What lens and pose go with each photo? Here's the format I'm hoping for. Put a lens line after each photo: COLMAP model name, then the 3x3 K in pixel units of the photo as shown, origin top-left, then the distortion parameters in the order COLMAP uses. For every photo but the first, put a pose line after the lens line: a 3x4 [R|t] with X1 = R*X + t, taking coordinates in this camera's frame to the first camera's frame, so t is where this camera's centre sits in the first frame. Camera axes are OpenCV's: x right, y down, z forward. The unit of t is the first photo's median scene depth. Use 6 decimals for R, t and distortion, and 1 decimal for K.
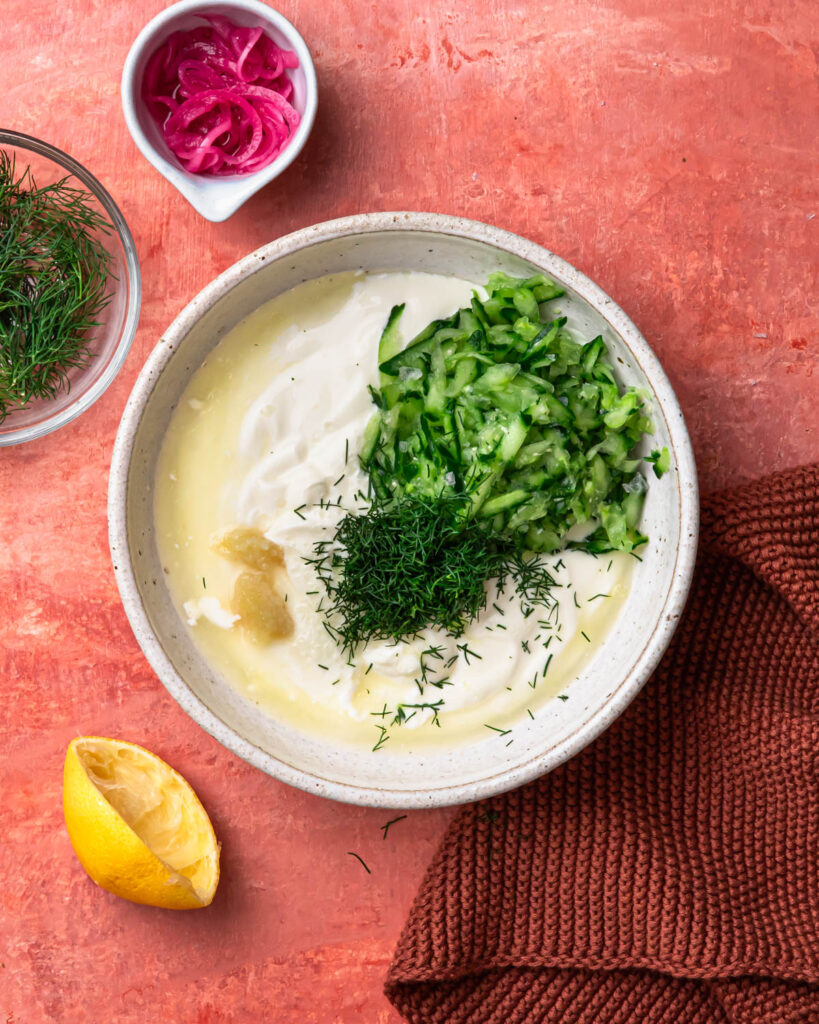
lens RADIAL K [[3482.4, 0, 409.5], [0, 3482.4, 512.0], [0, 0, 1]] dist [0.061411, -0.345681]
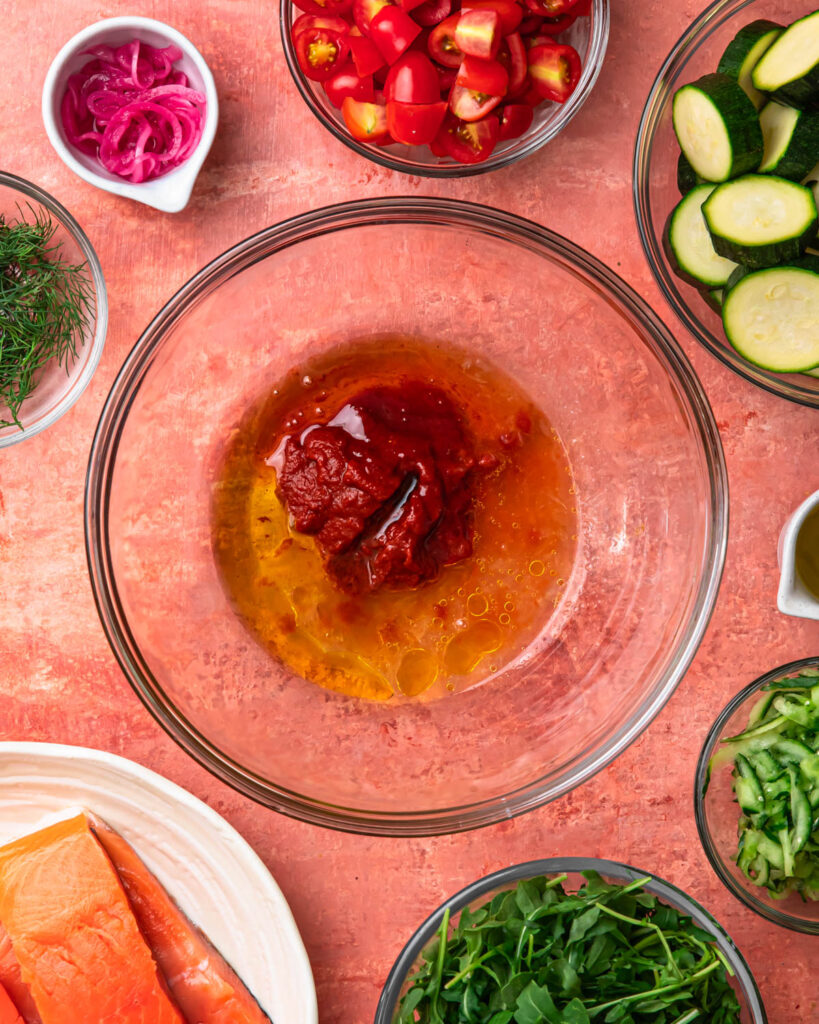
lens RADIAL K [[3548.1, 0, 407.5], [0, 3548.1, 535.9], [0, 0, 1]] dist [0.021111, -0.098471]
pose [[0.999920, -0.007870, 0.009920, -0.001756], [0.008011, 0.999867, -0.014213, 0.002780], [-0.009807, 0.014292, 0.999850, -0.146174]]
